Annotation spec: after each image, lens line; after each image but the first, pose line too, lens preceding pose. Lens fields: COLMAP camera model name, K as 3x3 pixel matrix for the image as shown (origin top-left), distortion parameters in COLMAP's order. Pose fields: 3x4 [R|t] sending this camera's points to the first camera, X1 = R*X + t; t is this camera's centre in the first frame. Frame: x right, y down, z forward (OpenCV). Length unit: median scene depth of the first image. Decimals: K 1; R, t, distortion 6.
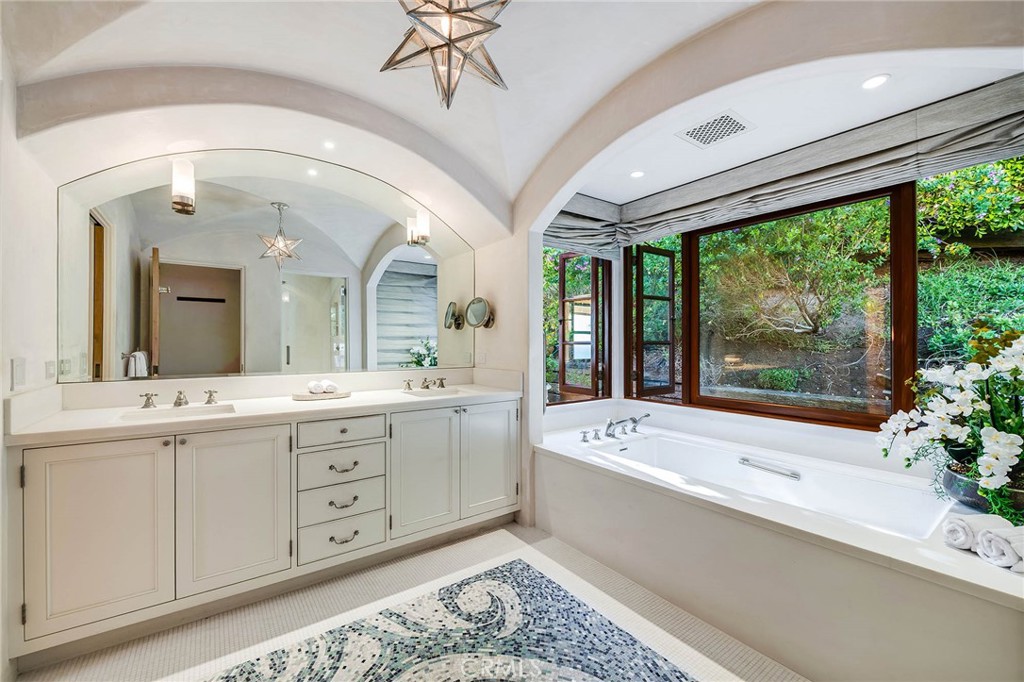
lens RADIAL K [[414.4, 0, 499.7], [0, 414.4, 334.0], [0, 0, 1]] dist [-0.007377, -0.000736]
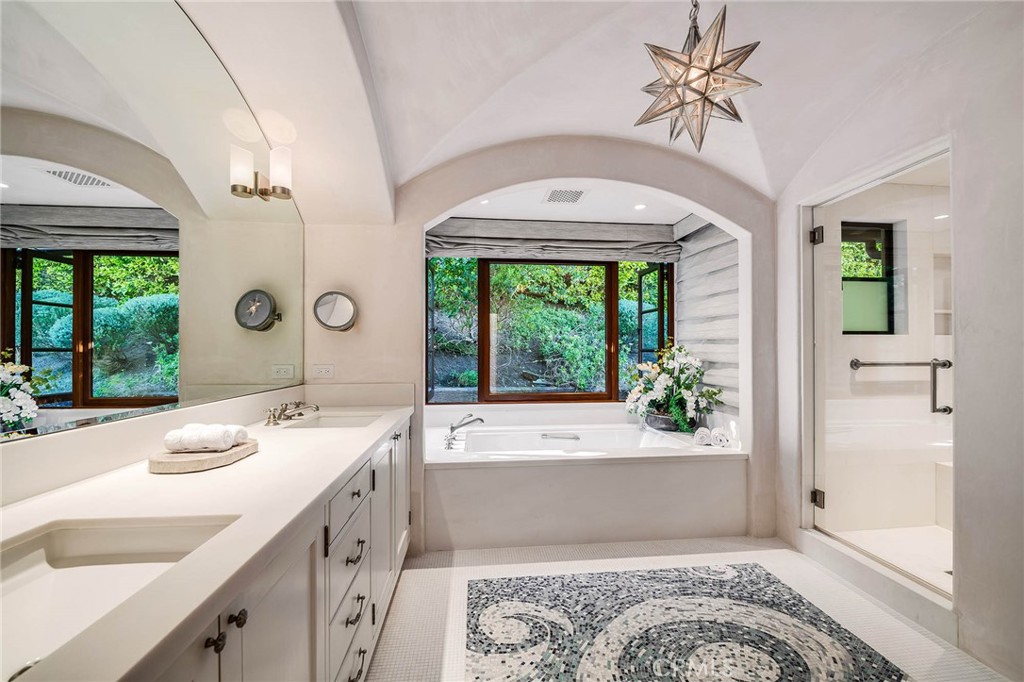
lens RADIAL K [[405.5, 0, 511.0], [0, 405.5, 344.5], [0, 0, 1]] dist [-0.012484, -0.001537]
pose [[0.508222, 0.008462, 0.861184, -0.690788], [-0.010807, 0.999936, -0.003448, 0.005172], [-0.861158, -0.007554, 0.508281, 0.442165]]
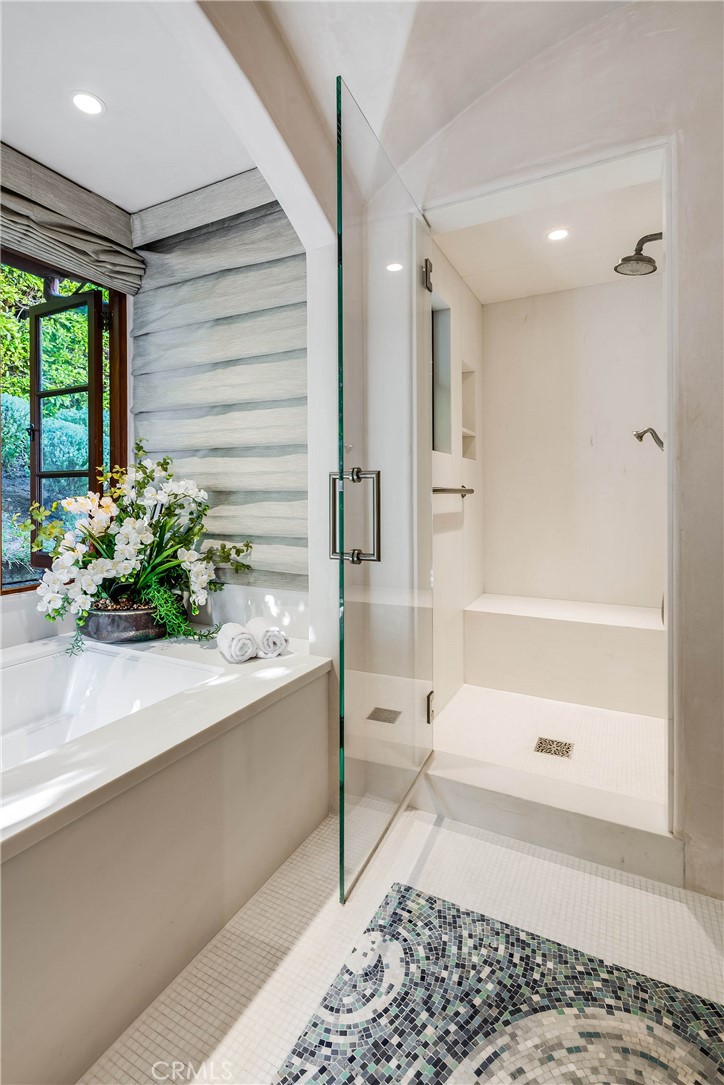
lens RADIAL K [[495.9, 0, 349.2], [0, 495.9, 502.2], [0, 0, 1]] dist [0.003799, -0.003758]
pose [[-0.444009, -0.009513, 0.895972, -0.060777], [-0.013767, 0.999898, 0.003795, 0.063597], [-0.895916, -0.010650, -0.444095, 0.737774]]
